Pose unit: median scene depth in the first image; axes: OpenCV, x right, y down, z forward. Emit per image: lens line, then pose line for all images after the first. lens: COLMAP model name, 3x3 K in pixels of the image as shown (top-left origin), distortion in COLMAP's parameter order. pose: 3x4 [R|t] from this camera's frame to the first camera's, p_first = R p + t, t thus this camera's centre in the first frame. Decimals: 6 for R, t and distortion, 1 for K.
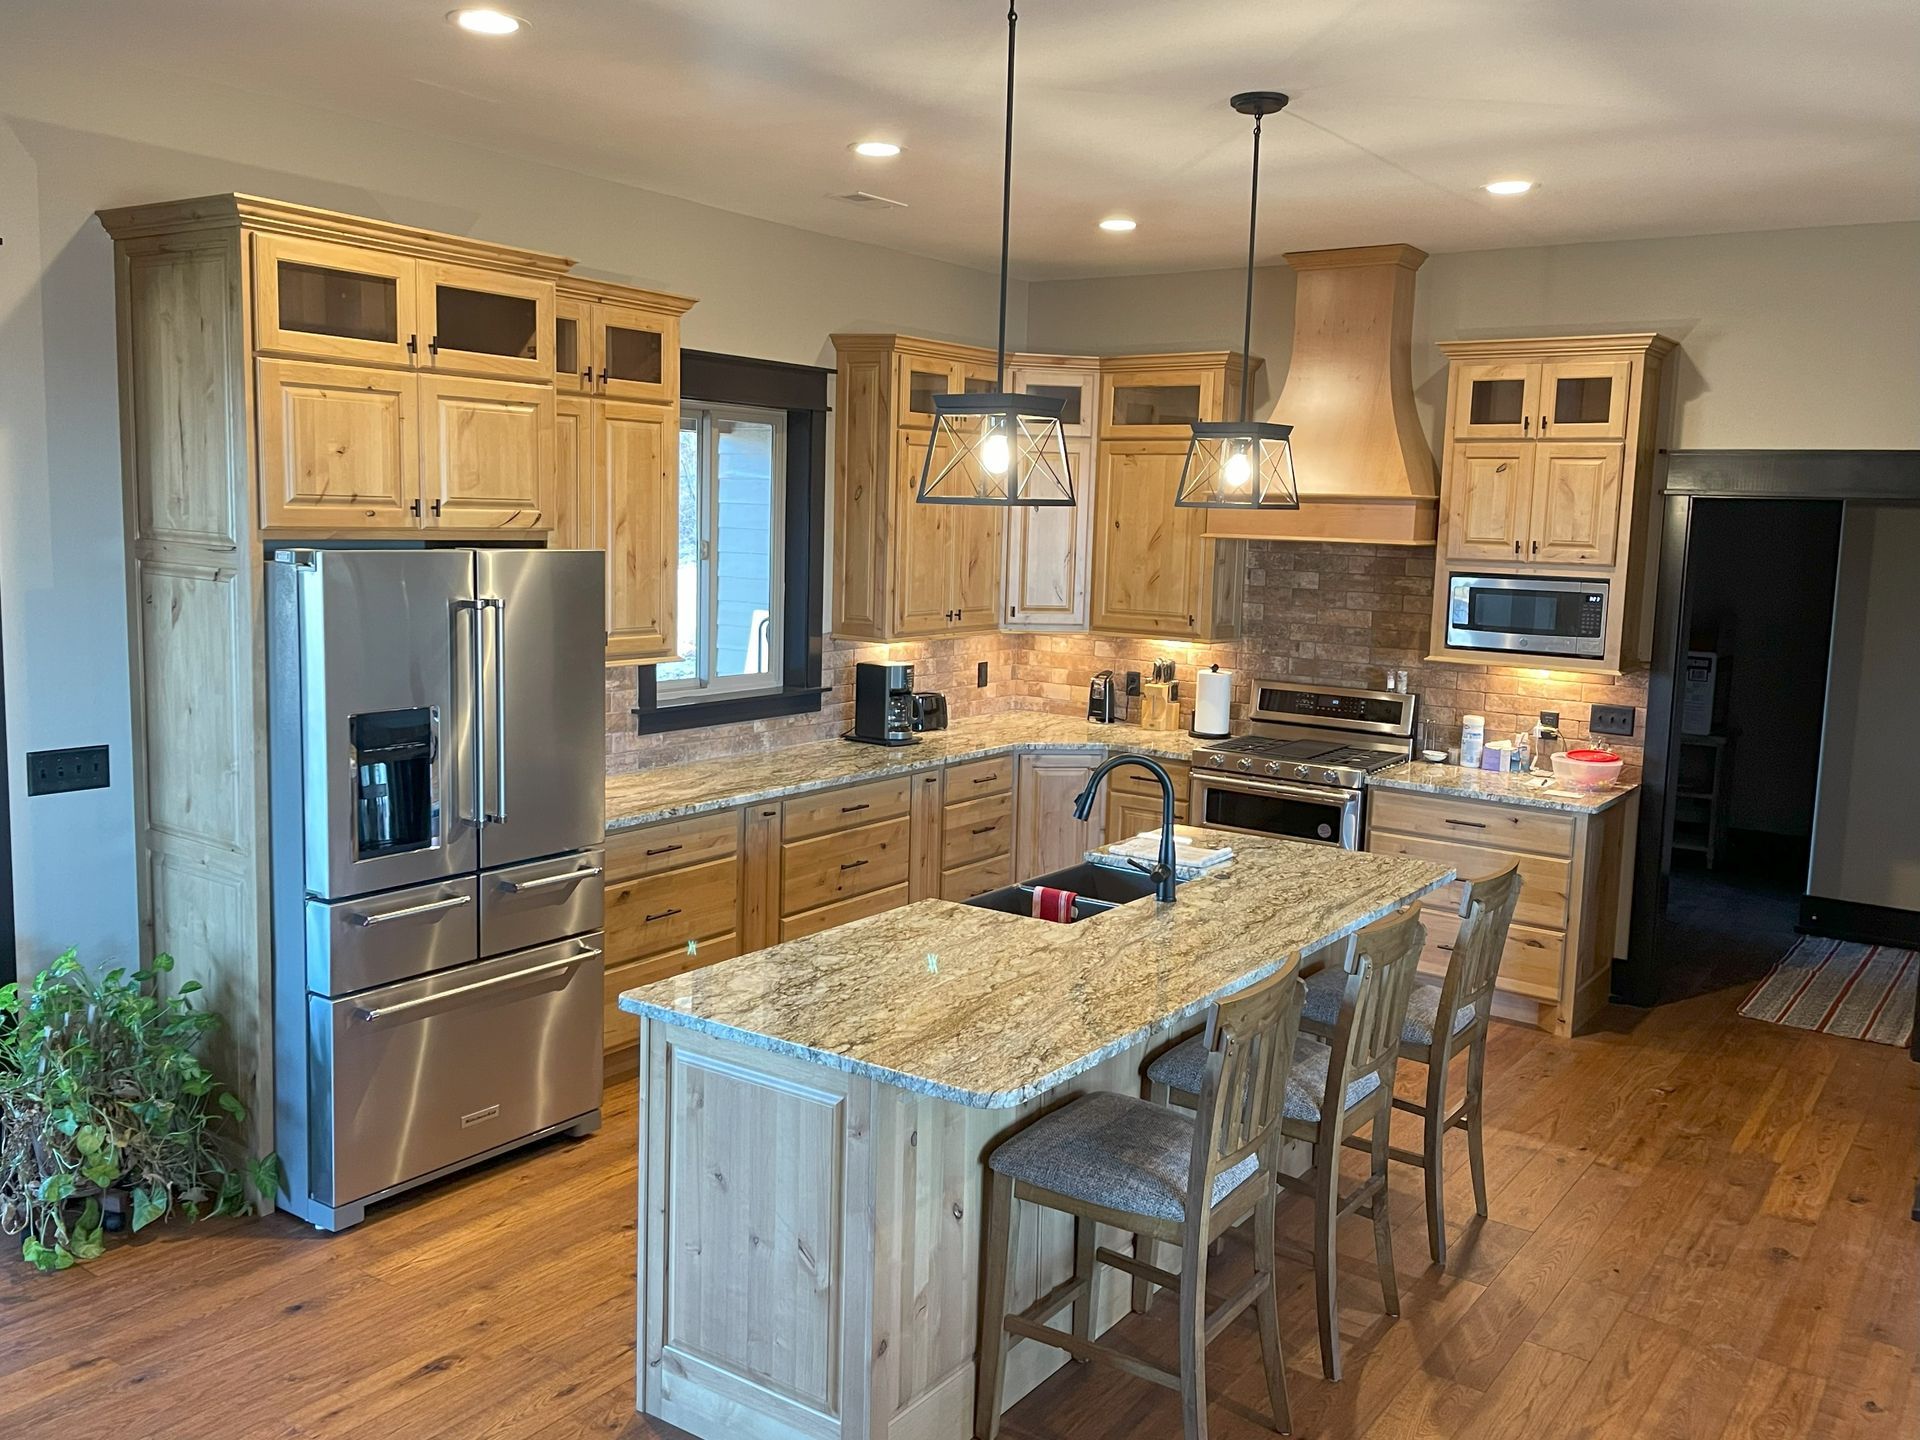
lens RADIAL K [[1608.5, 0, 958.0], [0, 1608.5, 710.6], [0, 0, 1]] dist [0.043388, -0.052463]
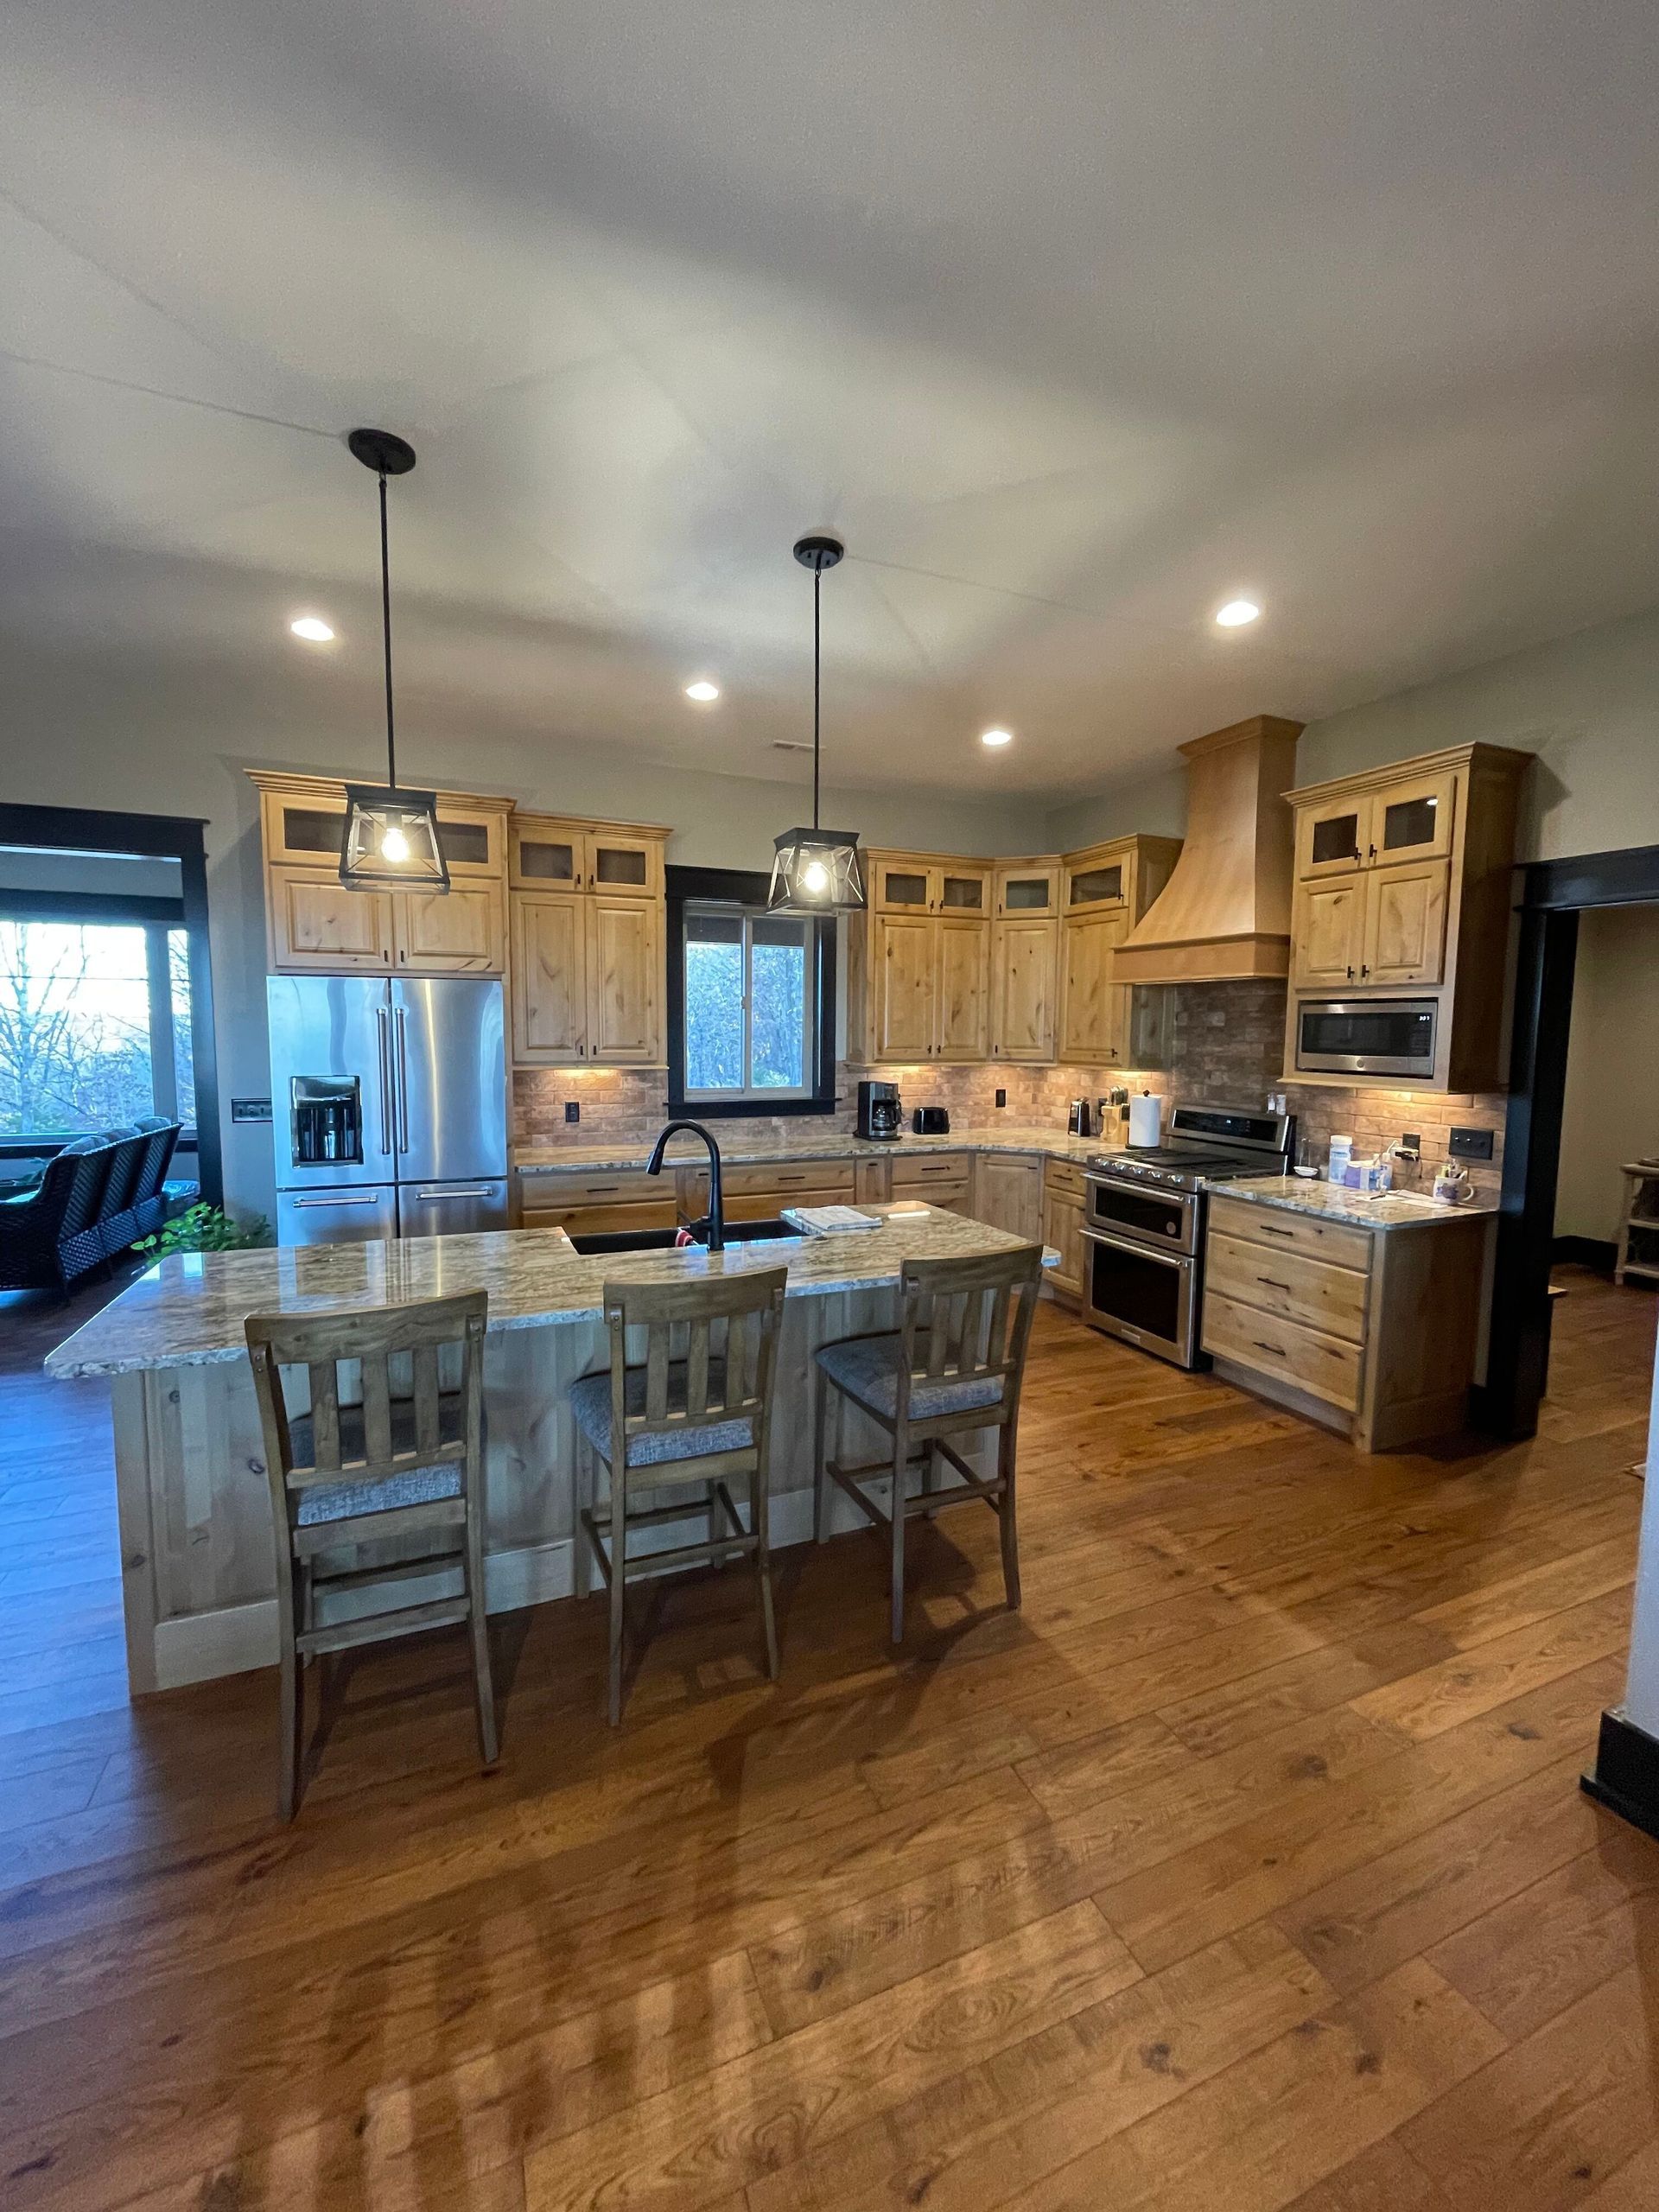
lens RADIAL K [[905.6, 0, 825.6], [0, 905.6, 1110.3], [0, 0, 1]] dist [-0.012009, 0.000386]
pose [[0.853904, 0.028019, -0.519676, 0.346826], [-0.050739, 0.998275, -0.029549, 0.021910], [0.517951, 0.051600, 0.853852, 0.314118]]
